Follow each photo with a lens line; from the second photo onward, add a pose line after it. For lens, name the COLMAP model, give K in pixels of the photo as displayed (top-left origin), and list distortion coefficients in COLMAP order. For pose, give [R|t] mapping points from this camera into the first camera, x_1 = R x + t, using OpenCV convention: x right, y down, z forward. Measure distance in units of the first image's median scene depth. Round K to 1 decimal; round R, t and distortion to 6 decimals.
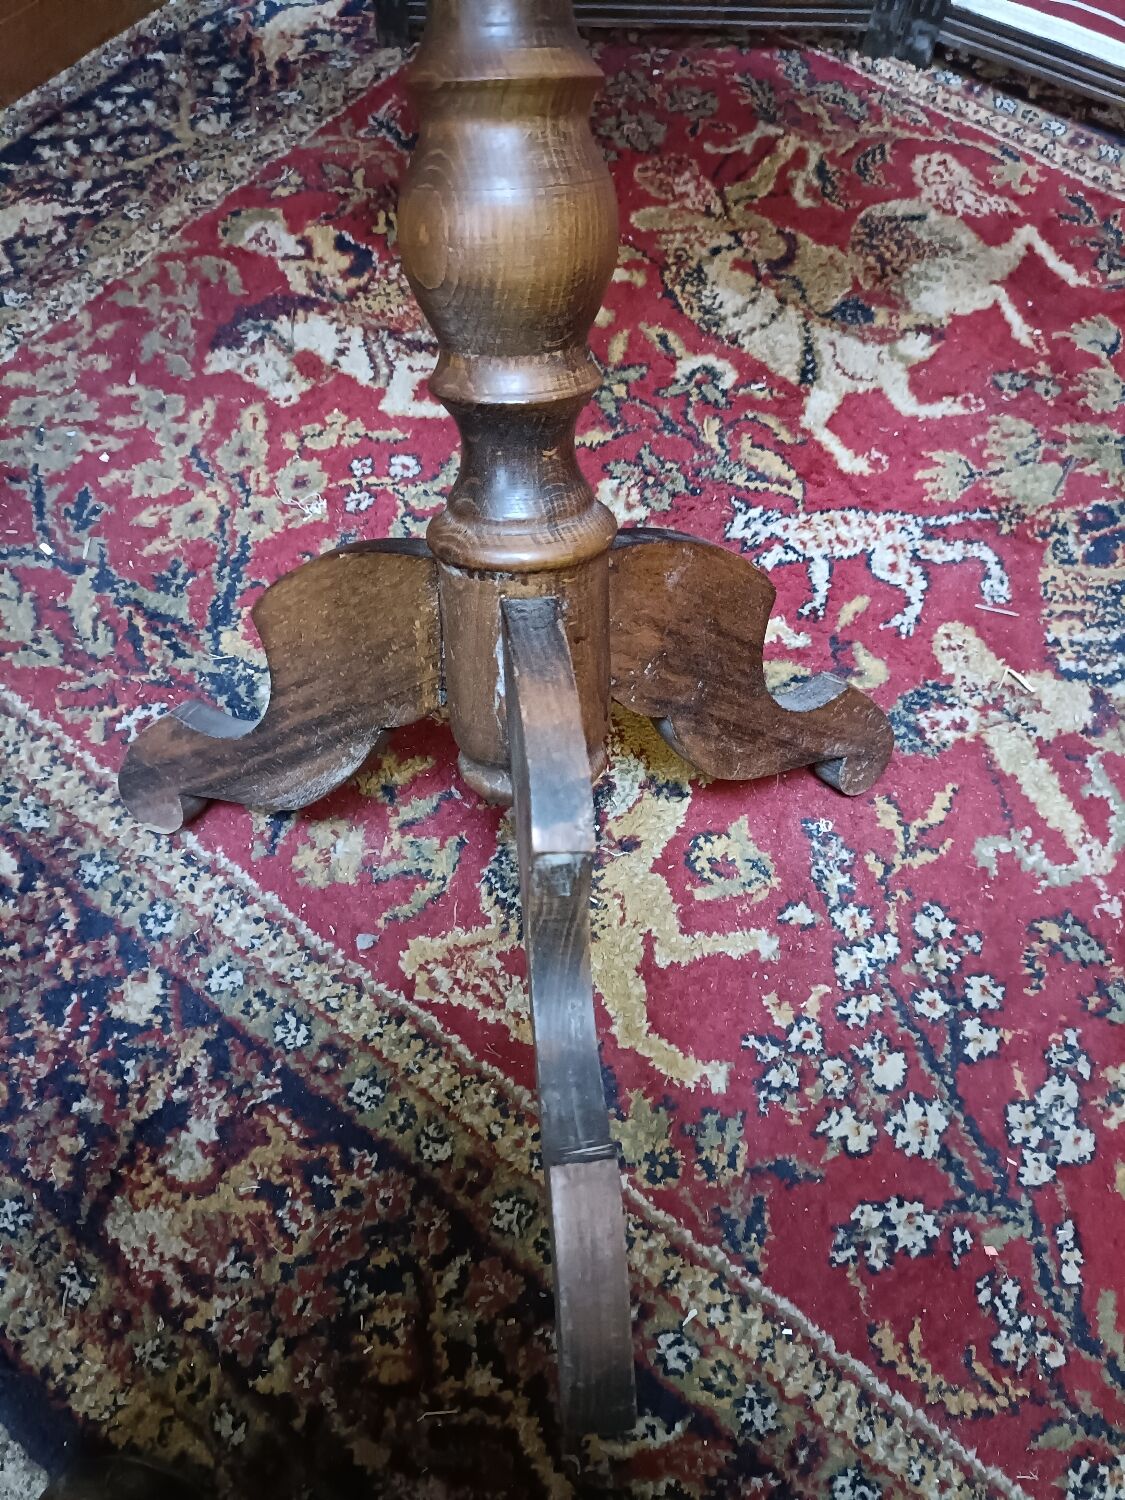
lens RADIAL K [[1104.3, 0, 547.5], [0, 1104.3, 755.1], [0, 0, 1]] dist [0.047158, -0.049090]
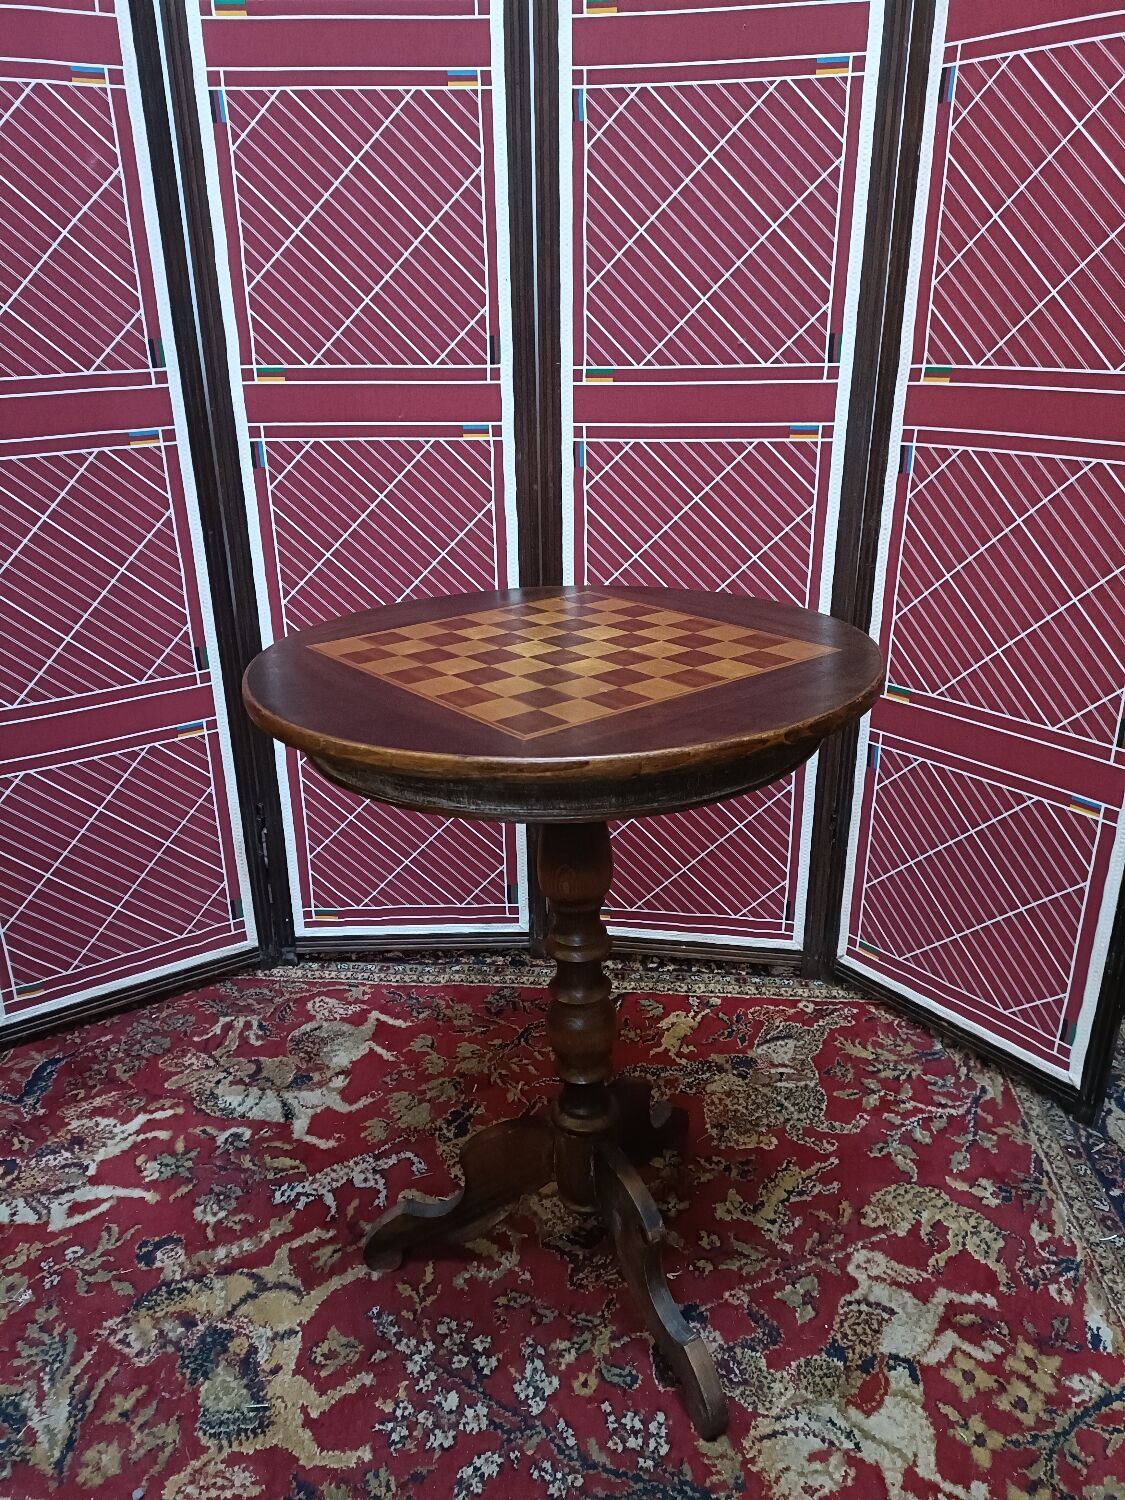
lens RADIAL K [[1104.3, 0, 559.6], [0, 1104.3, 746.7], [0, 0, 1]] dist [0.047158, -0.049090]
pose [[0.845866, -0.232945, 0.479842, -0.158480], [0.496902, 0.671166, -0.550113, 0.594502], [-0.193907, 0.703756, 0.683467, -0.959963]]
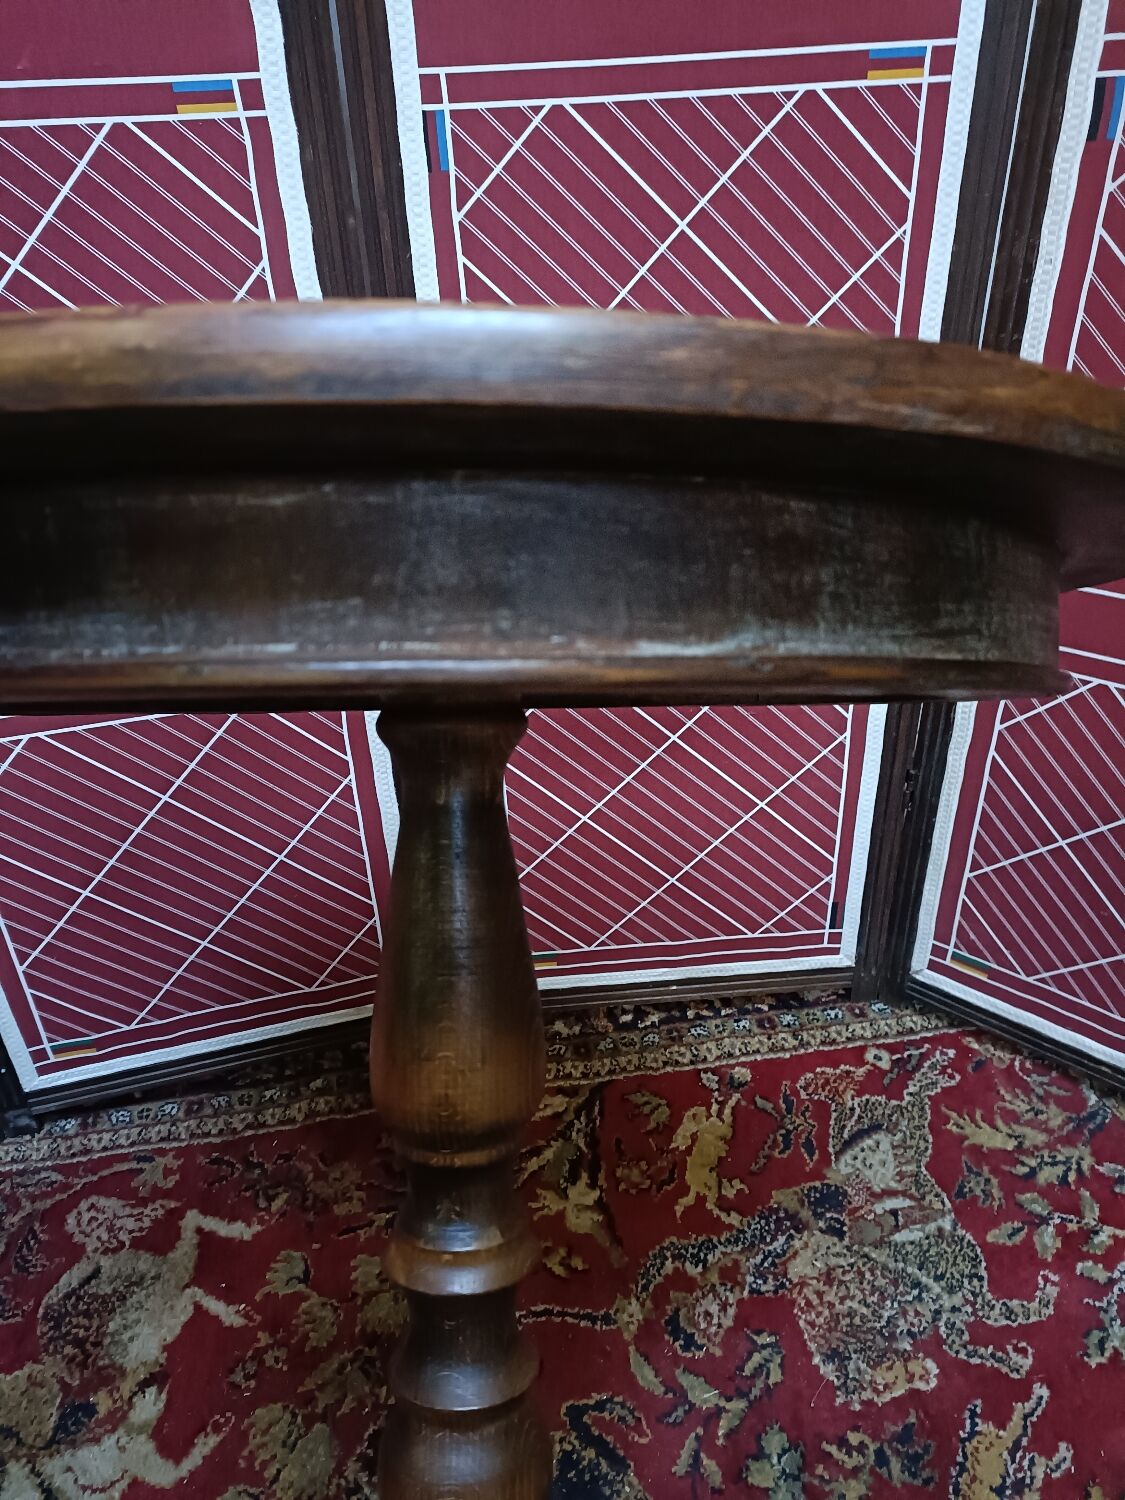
lens RADIAL K [[1104.3, 0, 557.9], [0, 1104.3, 746.5], [0, 0, 1]] dist [0.047158, -0.049090]
pose [[0.701448, -0.425789, 0.571555, 0.326718], [0.668856, 0.670254, -0.321545, -0.231550], [-0.246176, 0.607835, 0.754940, -0.314737]]
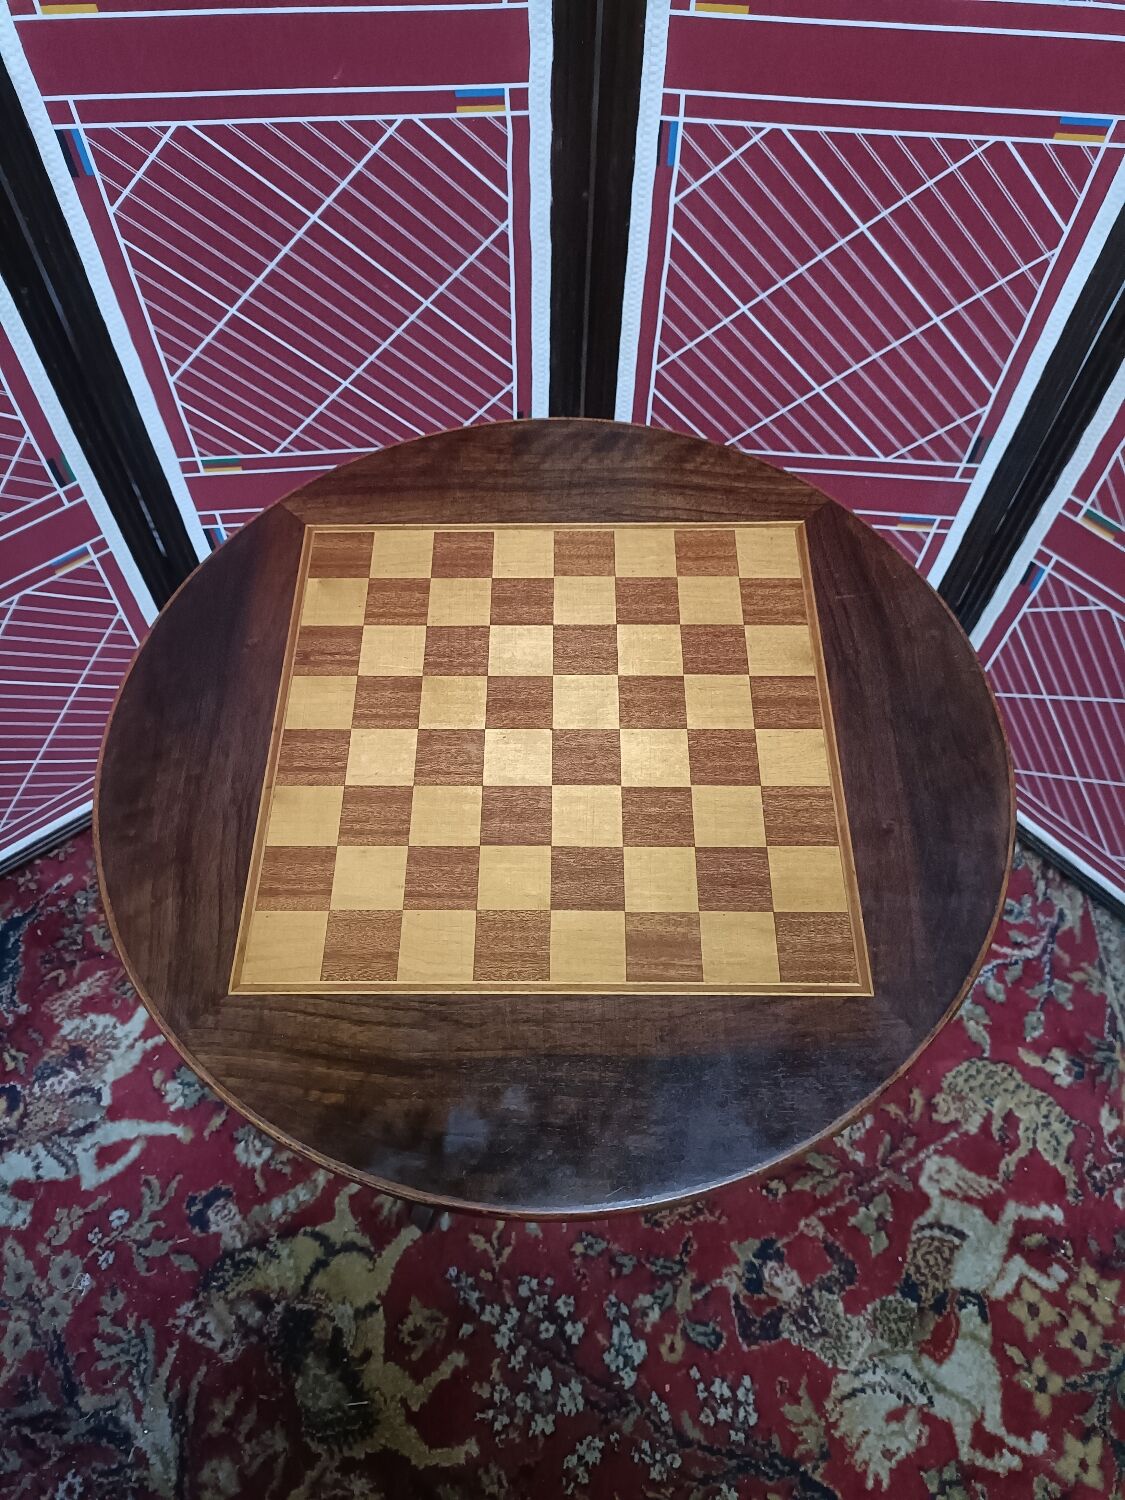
lens RADIAL K [[1104.3, 0, 557.4], [0, 1104.3, 756.5], [0, 0, 1]] dist [0.047158, -0.049090]
pose [[0.804073, -0.516581, 0.294296, 0.280971], [0.540942, 0.841058, -0.001639, -0.538973], [-0.246673, 0.160515, 0.955713, -0.901490]]
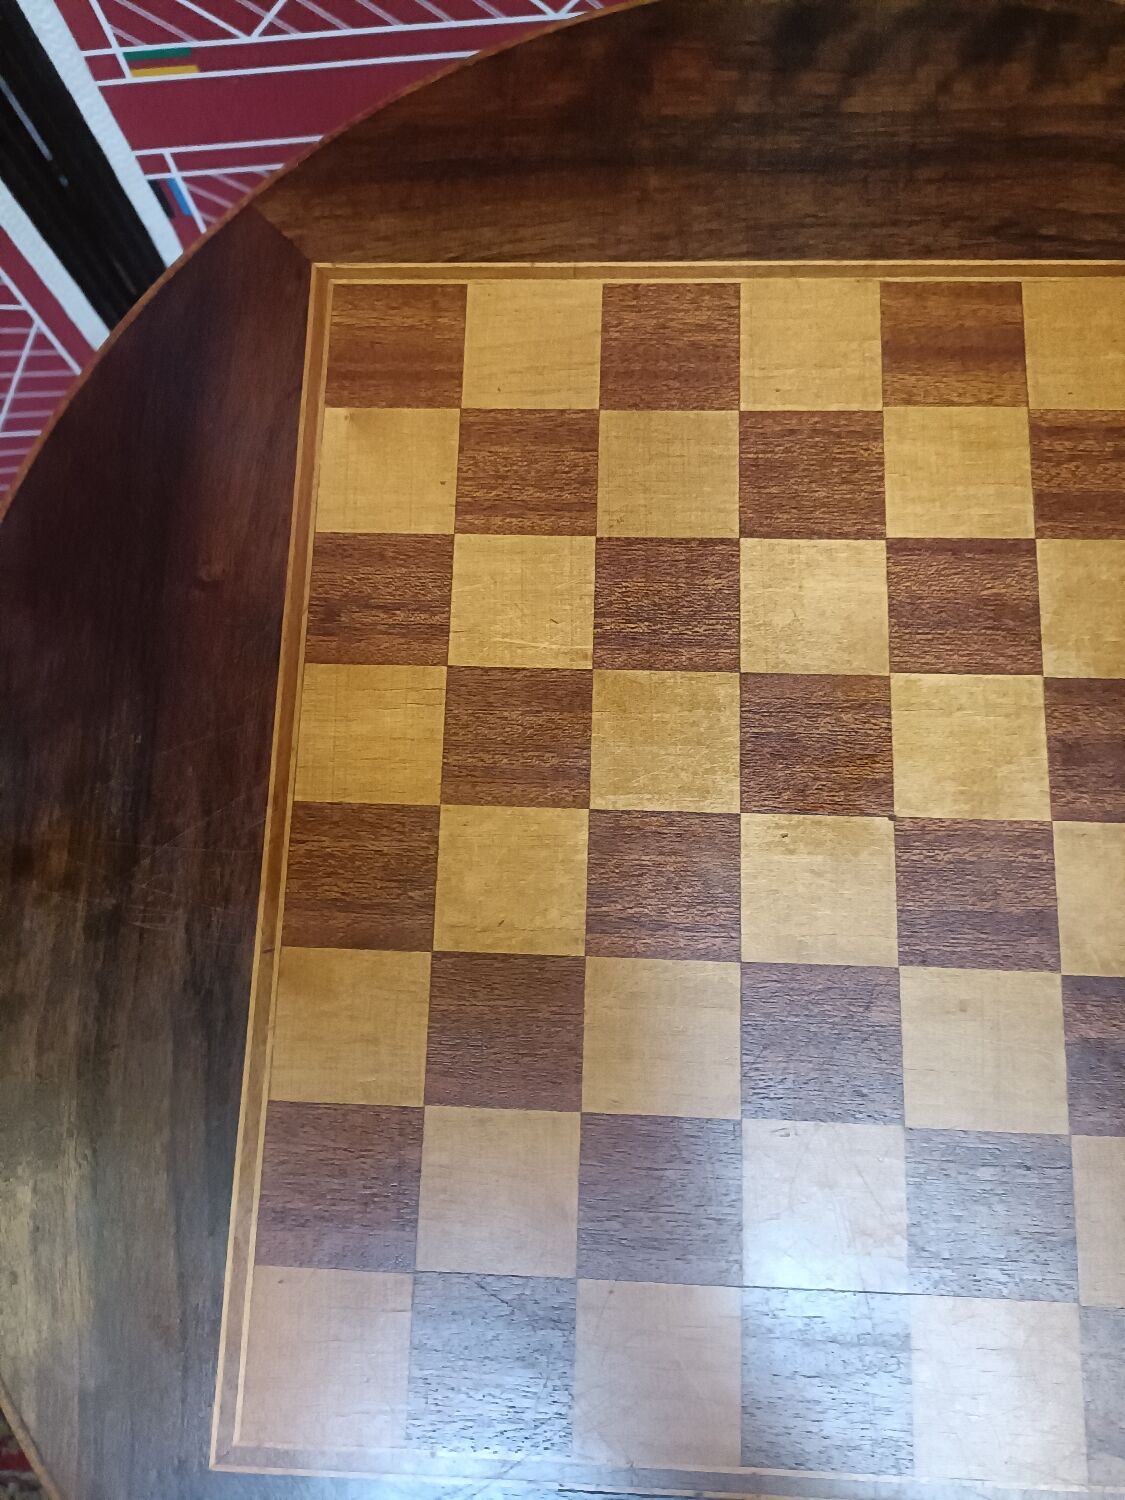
lens RADIAL K [[1104.3, 0, 557.6], [0, 1104.3, 759.4], [0, 0, 1]] dist [0.047158, -0.049090]
pose [[0.818295, -0.569731, 0.076157, 0.462264], [0.535521, 0.803795, 0.259096, -0.779914], [-0.208830, -0.171233, 0.962844, -0.316274]]
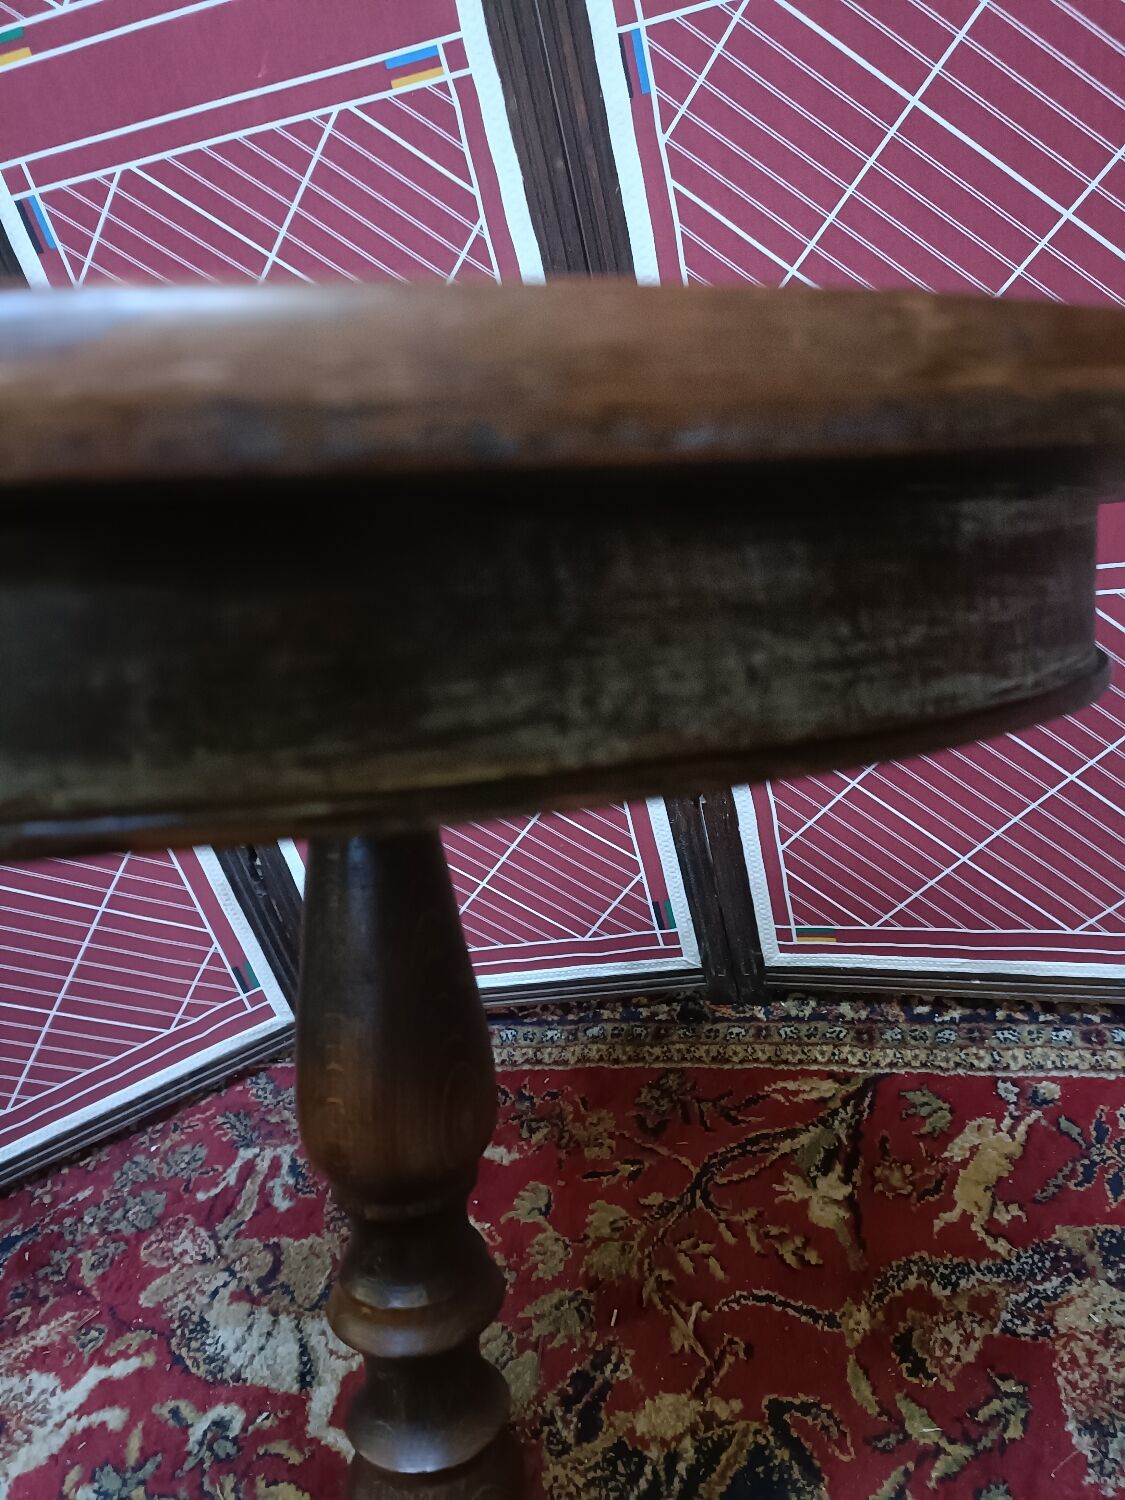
lens RADIAL K [[1104.3, 0, 555.9], [0, 1104.3, 747.0], [0, 0, 1]] dist [0.047158, -0.049090]
pose [[0.883219, -0.410897, 0.226026, 0.553944], [0.464116, 0.696765, -0.546914, -0.069370], [0.067238, 0.587947, 0.806100, -0.294625]]
